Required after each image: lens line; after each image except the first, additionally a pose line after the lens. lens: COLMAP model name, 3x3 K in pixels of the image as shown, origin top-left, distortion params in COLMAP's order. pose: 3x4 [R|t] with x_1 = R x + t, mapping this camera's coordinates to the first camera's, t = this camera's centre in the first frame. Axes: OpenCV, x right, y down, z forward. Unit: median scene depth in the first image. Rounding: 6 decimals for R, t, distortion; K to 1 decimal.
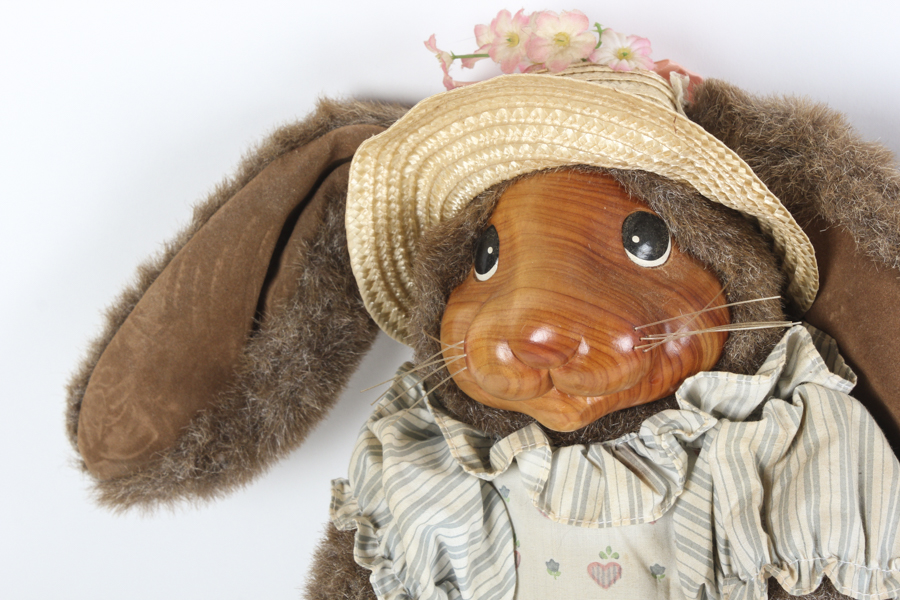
lens RADIAL K [[2103.7, 0, 449.8], [0, 2103.7, 295.4], [0, 0, 1]] dist [-0.017021, 0.000000]
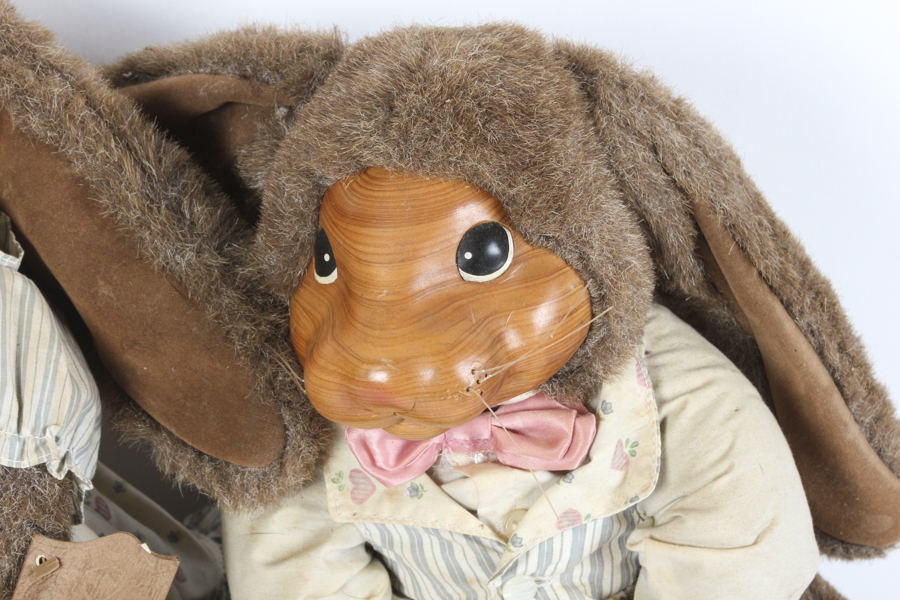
lens RADIAL K [[2103.7, 0, 445.0], [0, 2103.7, 303.8], [0, 0, 1]] dist [-0.017021, 0.000000]
pose [[0.986337, -0.035042, 0.160968, 0.227274], [0.028828, 0.998752, 0.040777, 0.027865], [-0.162196, -0.035579, 0.986117, -0.041497]]
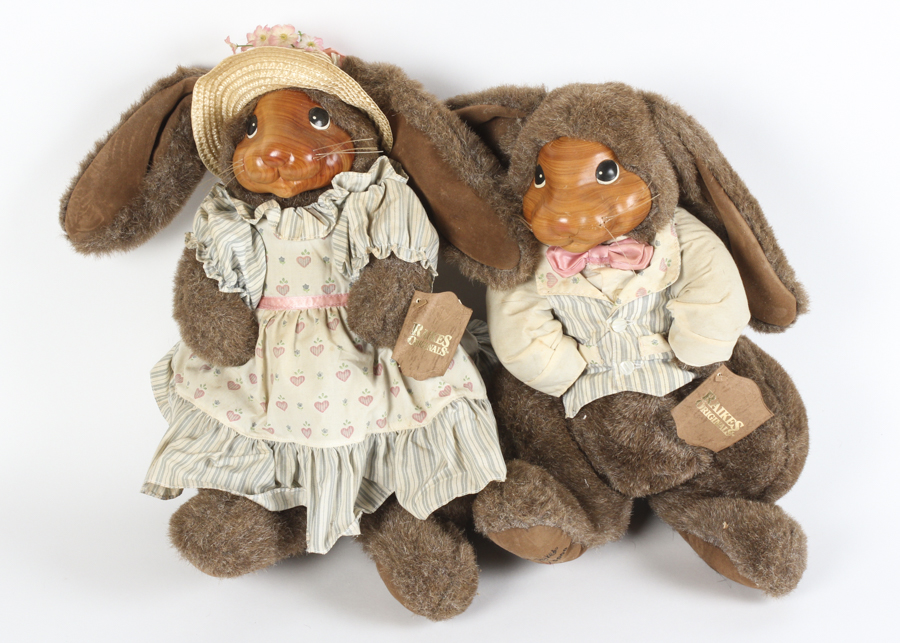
lens RADIAL K [[1802.1, 0, 479.7], [0, 1802.1, 319.9], [0, 0, 1]] dist [-0.025672, 0.000000]
pose [[0.991163, -0.009079, 0.132342, 0.001123], [0.013025, 0.999495, -0.028981, 0.258026], [-0.132012, 0.030449, 0.990780, -1.021912]]
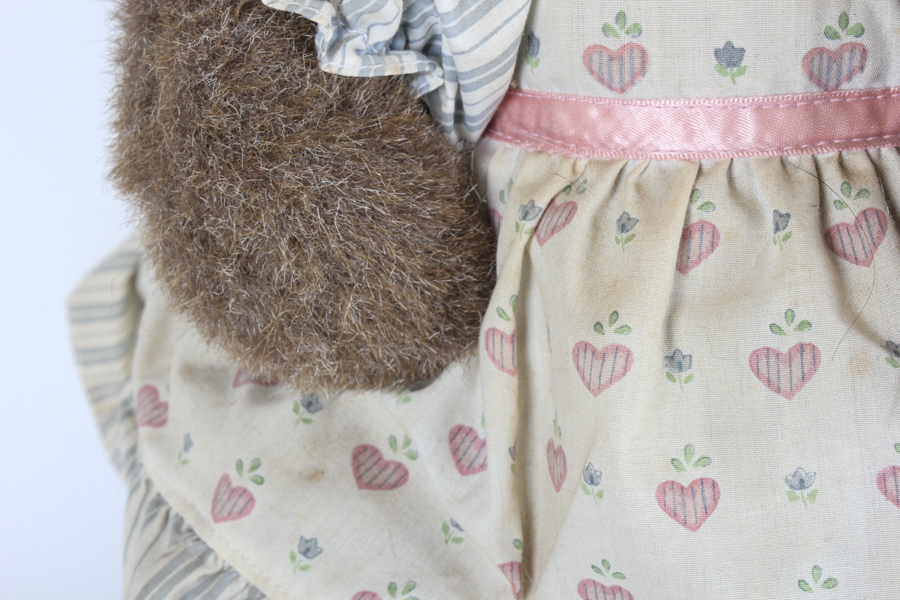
lens RADIAL K [[2103.7, 0, 445.0], [0, 2103.7, 300.2], [0, 0, 1]] dist [-0.017021, 0.000000]
pose [[0.997340, -0.012752, 0.071766, -0.027896], [0.003326, 0.991513, 0.129965, 0.152707], [-0.072814, -0.129381, 0.988918, 0.503996]]
